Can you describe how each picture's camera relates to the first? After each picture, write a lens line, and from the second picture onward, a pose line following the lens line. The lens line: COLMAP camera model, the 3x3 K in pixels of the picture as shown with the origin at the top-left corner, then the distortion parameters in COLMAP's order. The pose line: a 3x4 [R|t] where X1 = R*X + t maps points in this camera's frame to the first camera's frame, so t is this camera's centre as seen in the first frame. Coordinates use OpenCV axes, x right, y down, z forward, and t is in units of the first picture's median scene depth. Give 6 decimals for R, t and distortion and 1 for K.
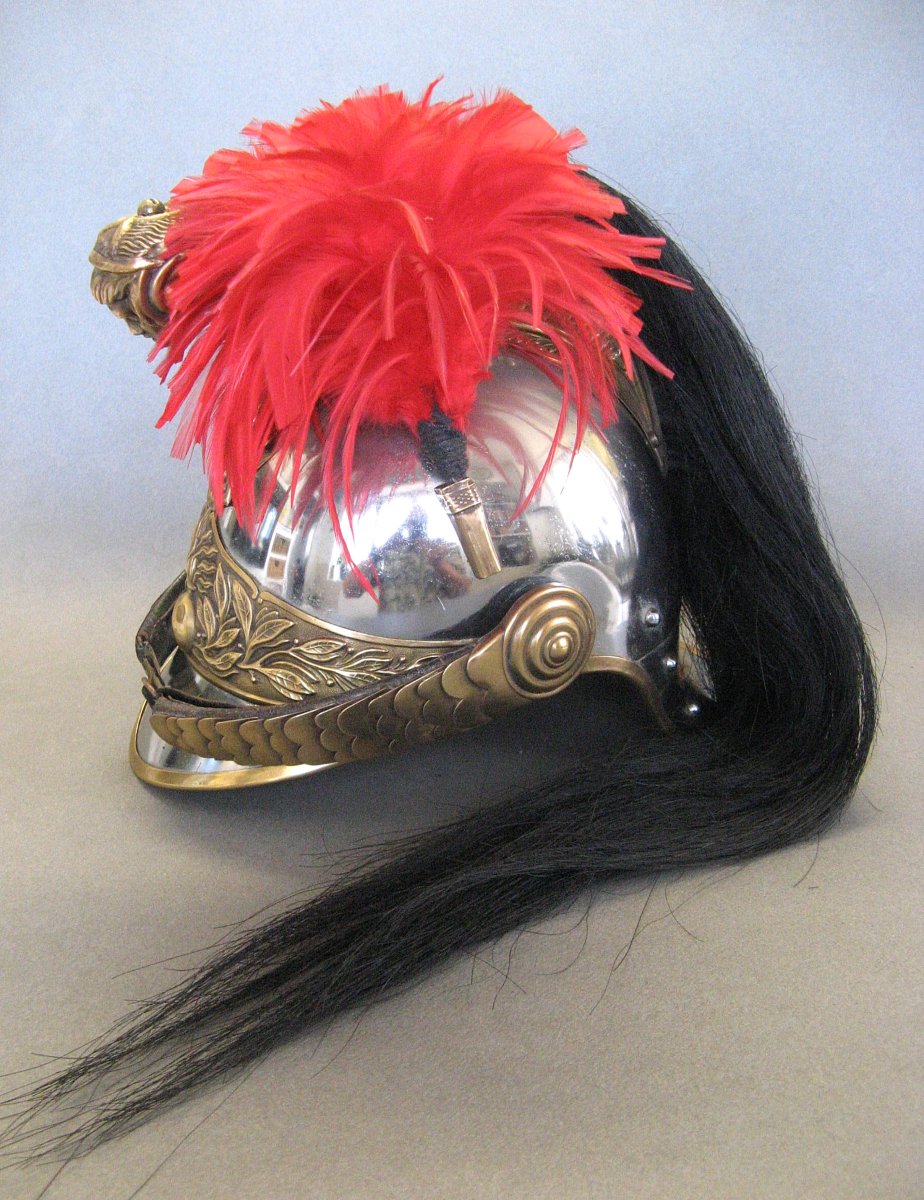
lens RADIAL K [[1312.8, 0, 462.0], [0, 1312.8, 600.0], [0, 0, 1]] dist [-0.010507, 0.027078]
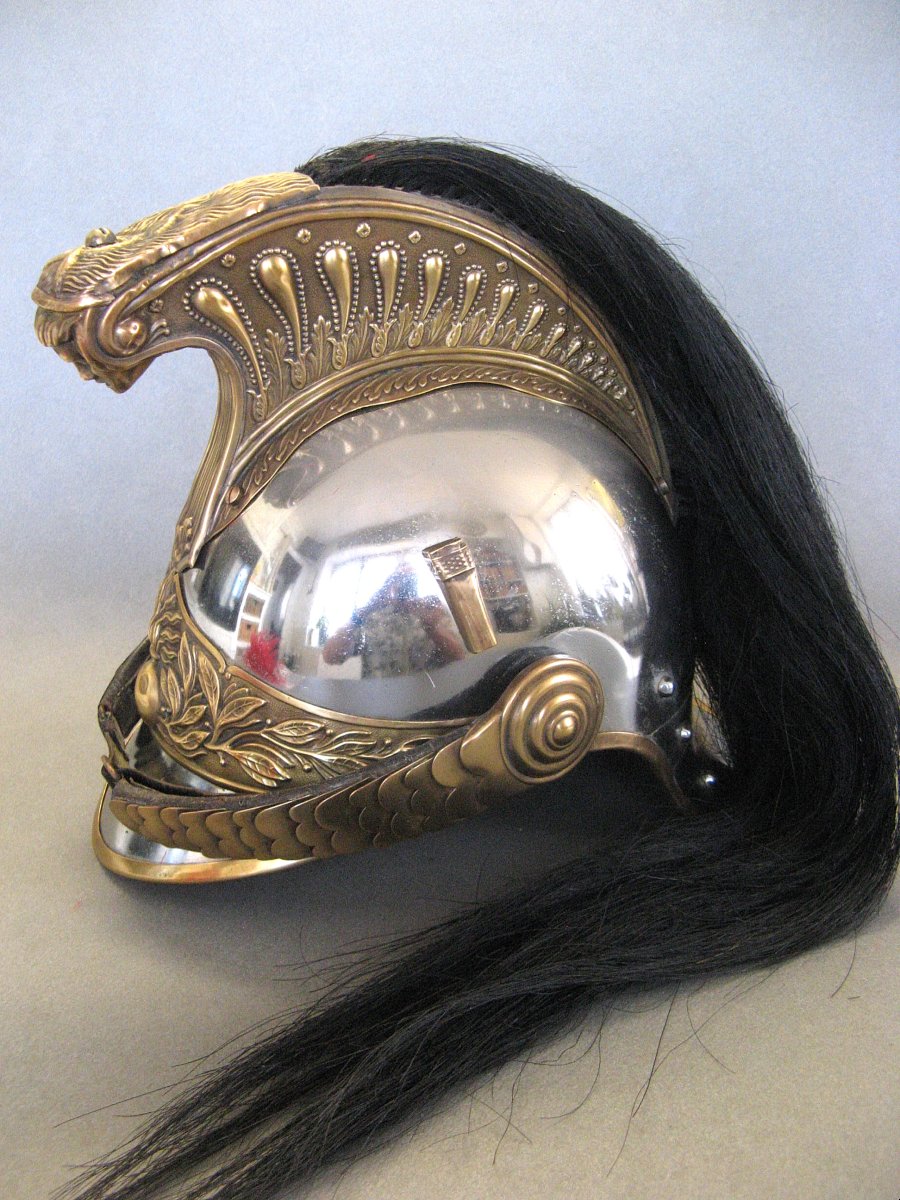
lens RADIAL K [[1242.8, 0, 450.0], [0, 1242.8, 600.0], [0, 0, 1]] dist [-0.012172, -0.022912]
pose [[0.999948, -0.009287, -0.004254, 0.001338], [0.009278, 0.999955, -0.002061, -0.046694], [0.004273, 0.002021, 0.999989, 0.151048]]
